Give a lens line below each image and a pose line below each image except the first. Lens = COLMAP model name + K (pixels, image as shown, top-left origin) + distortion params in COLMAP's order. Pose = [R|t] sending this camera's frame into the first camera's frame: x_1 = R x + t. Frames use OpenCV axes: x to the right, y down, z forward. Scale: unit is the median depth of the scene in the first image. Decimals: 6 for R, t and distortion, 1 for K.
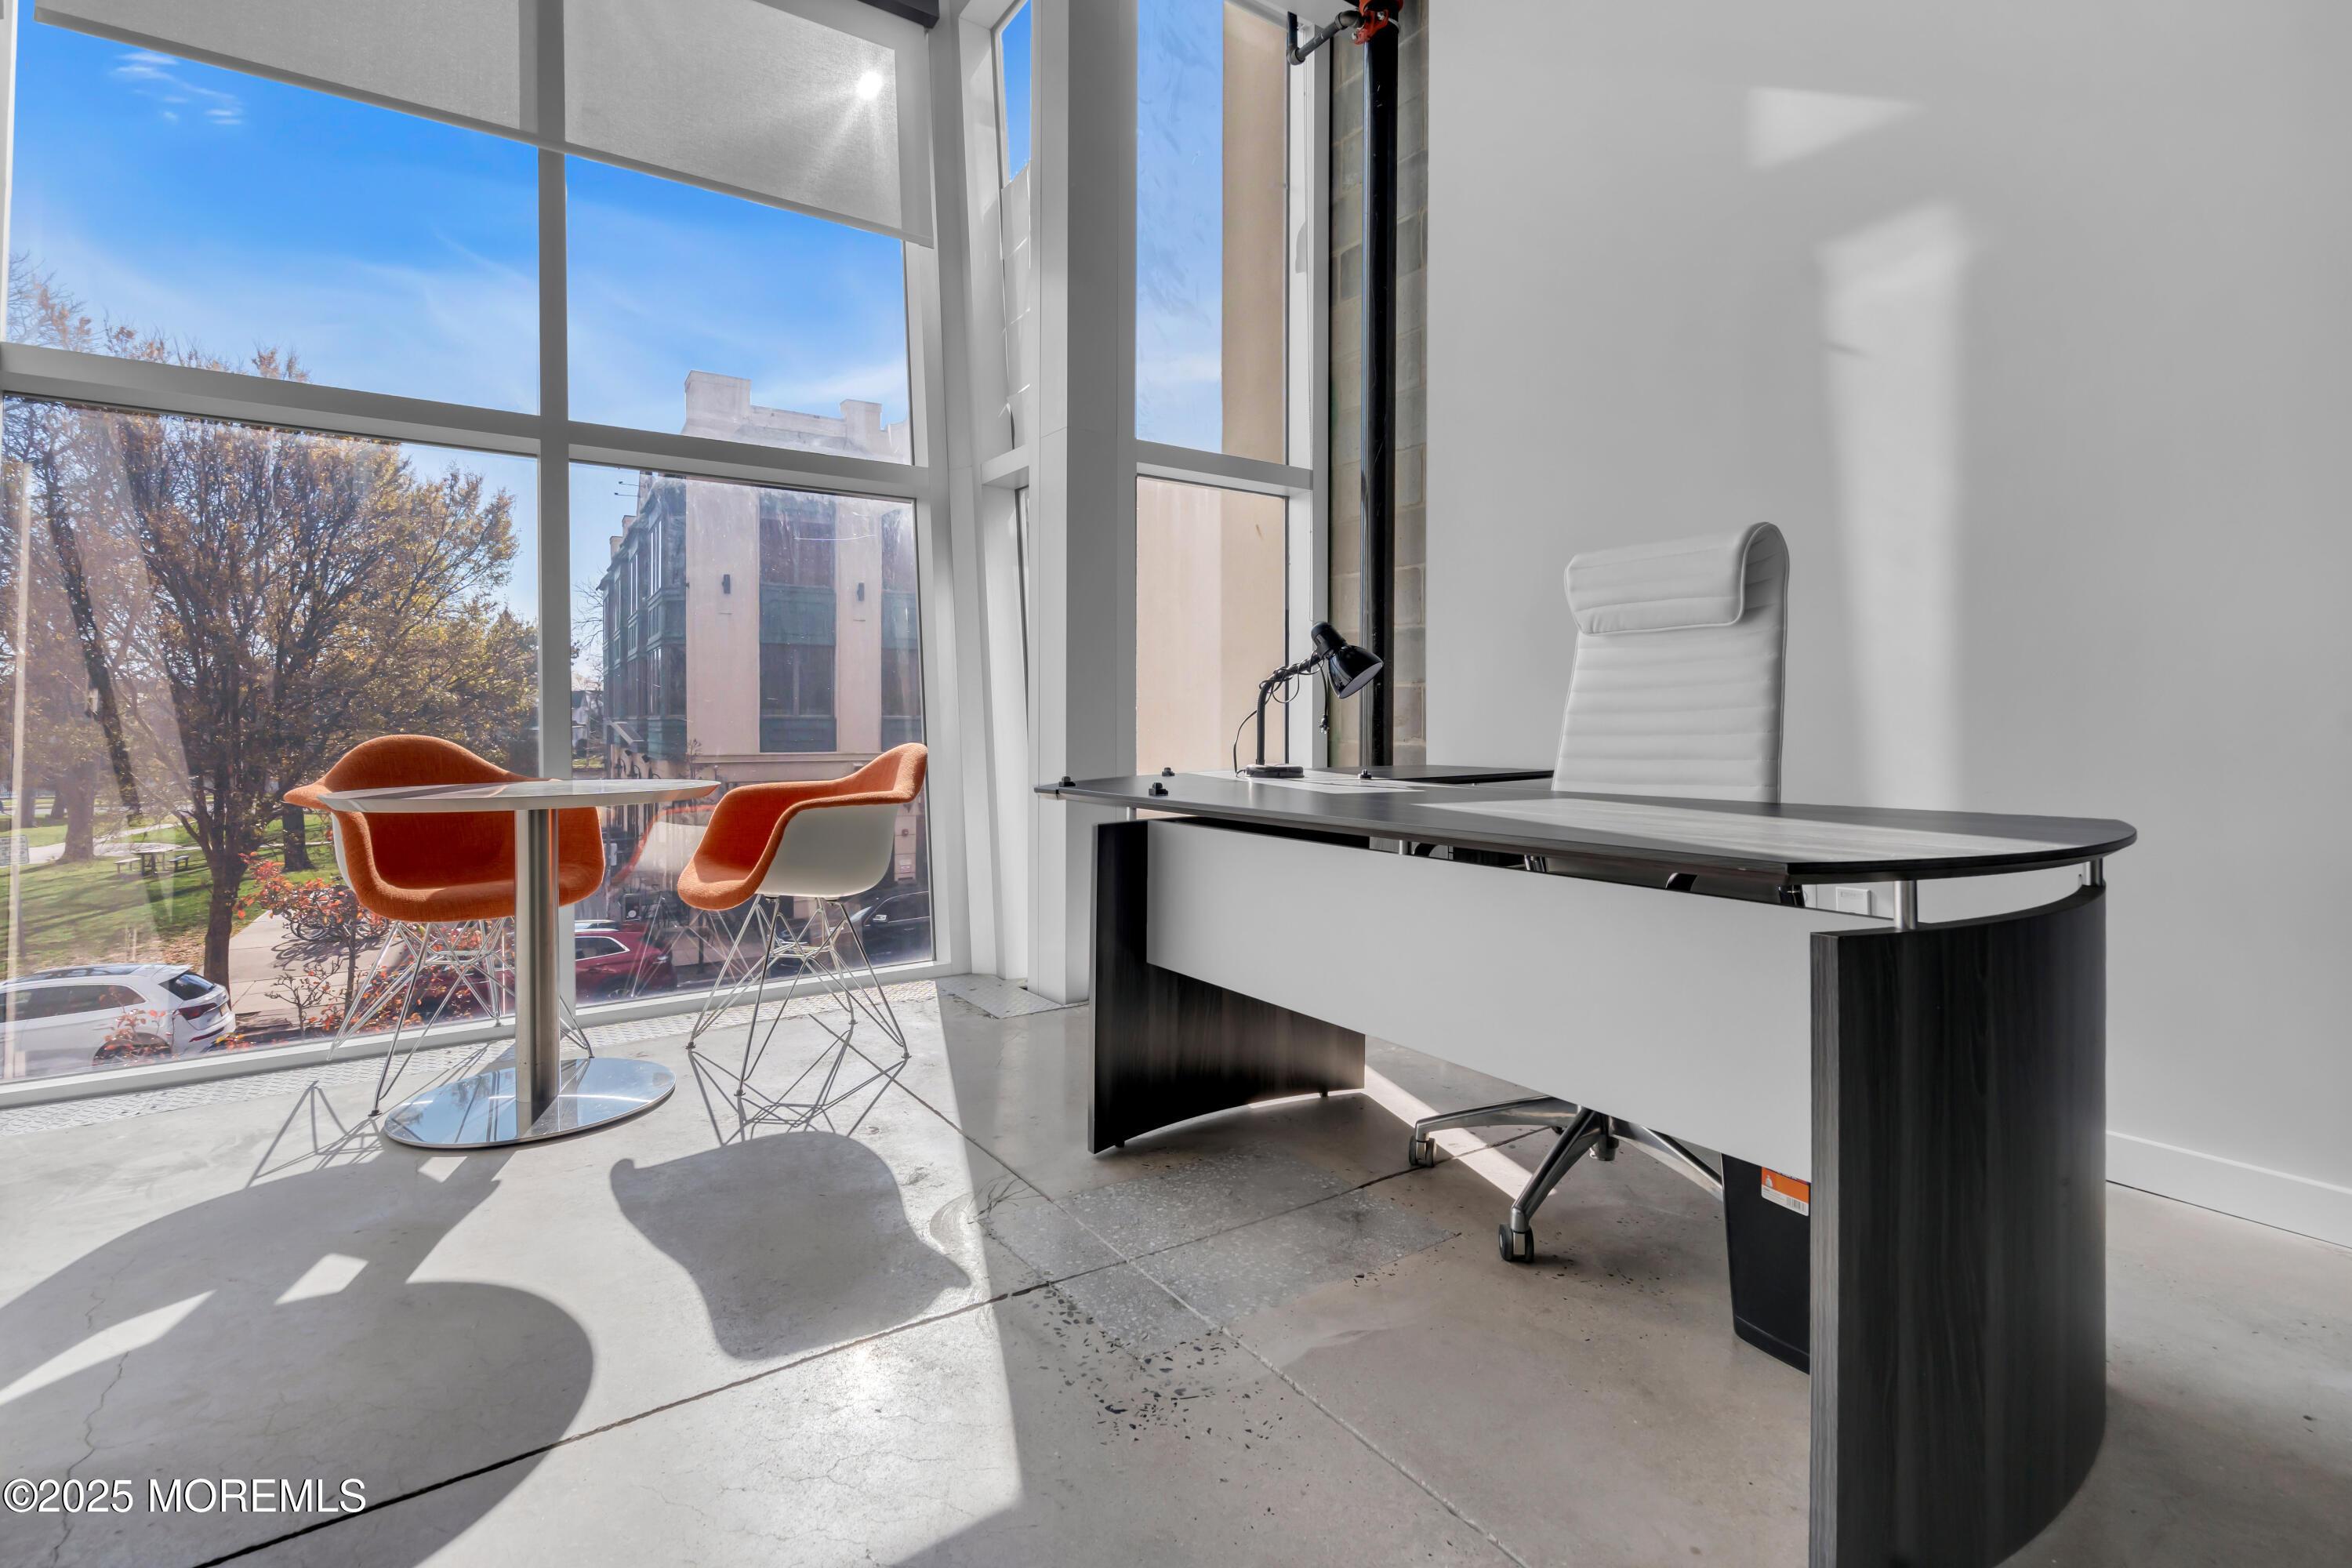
lens RADIAL K [[1054.9, 0, 1167.9], [0, 1054.9, 787.2], [0, 0, 1]] dist [-0.009650, 0.001355]
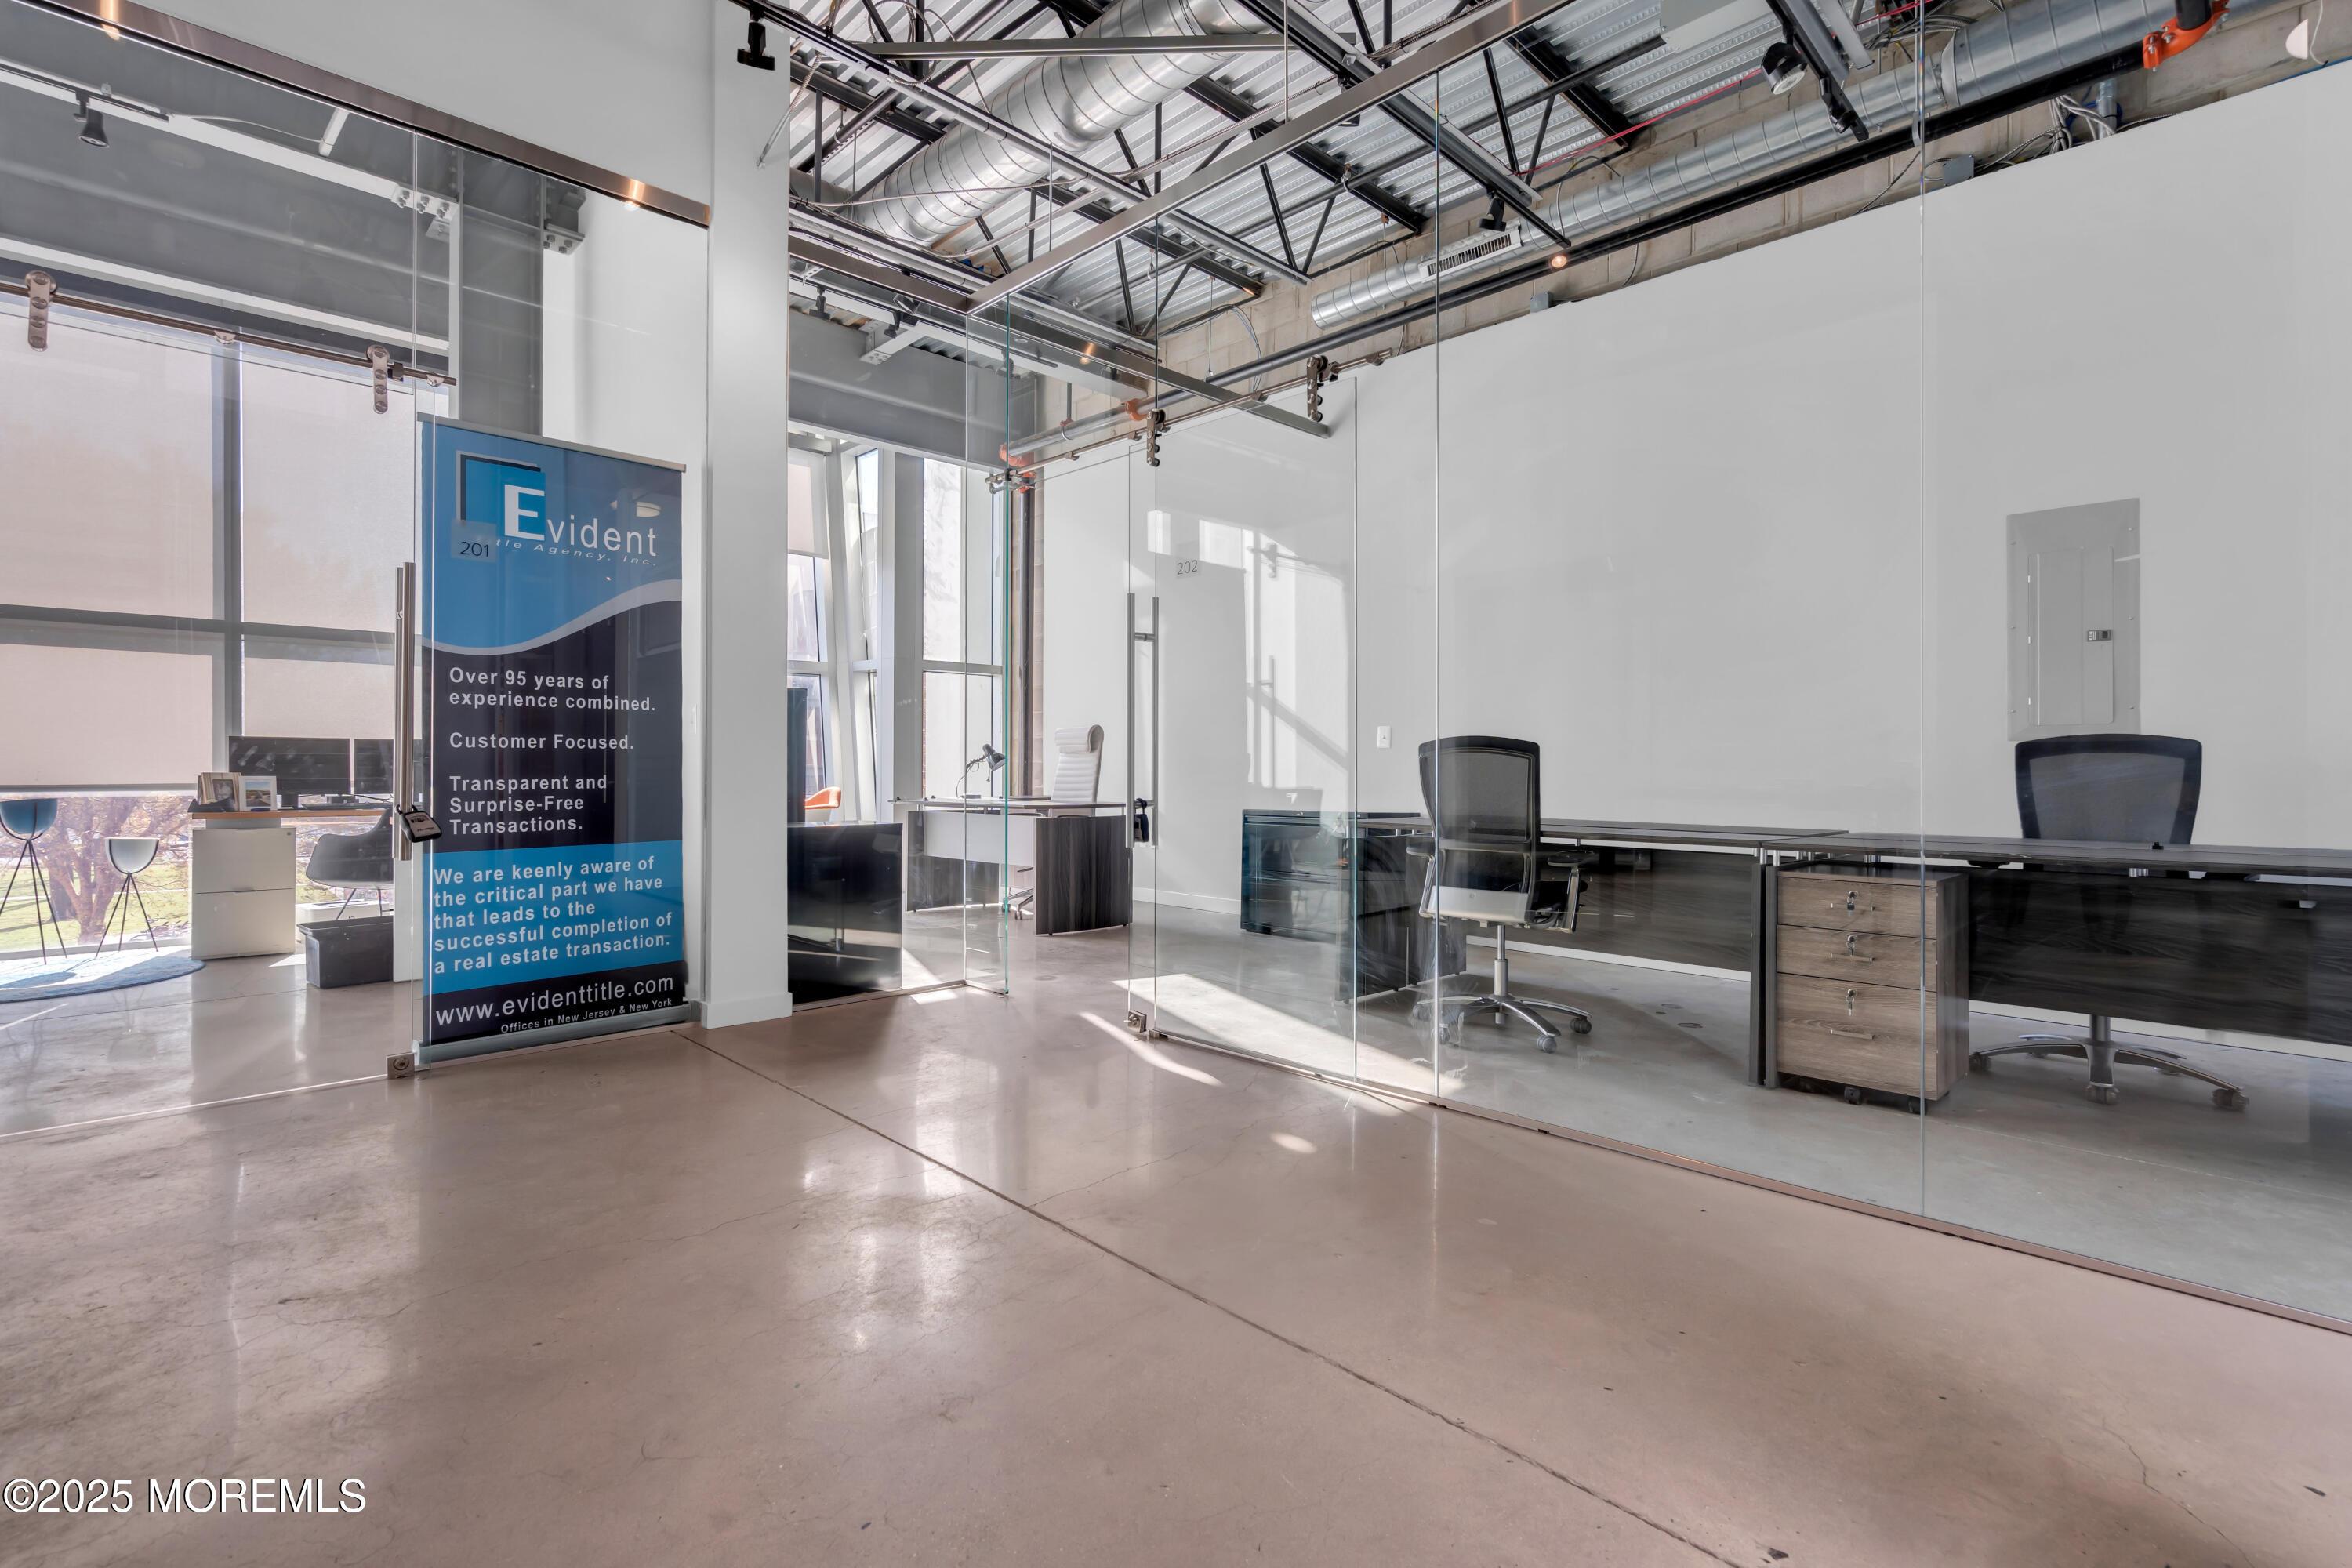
lens RADIAL K [[1054.9, 0, 1167.9], [0, 1054.9, 787.2], [0, 0, 1]] dist [-0.009650, 0.001355]
pose [[0.981298, -0.005166, 0.192424, 0.050929], [0.010024, 0.999655, -0.024281, 0.028378], [-0.192232, 0.025756, 0.981011, -1.412614]]
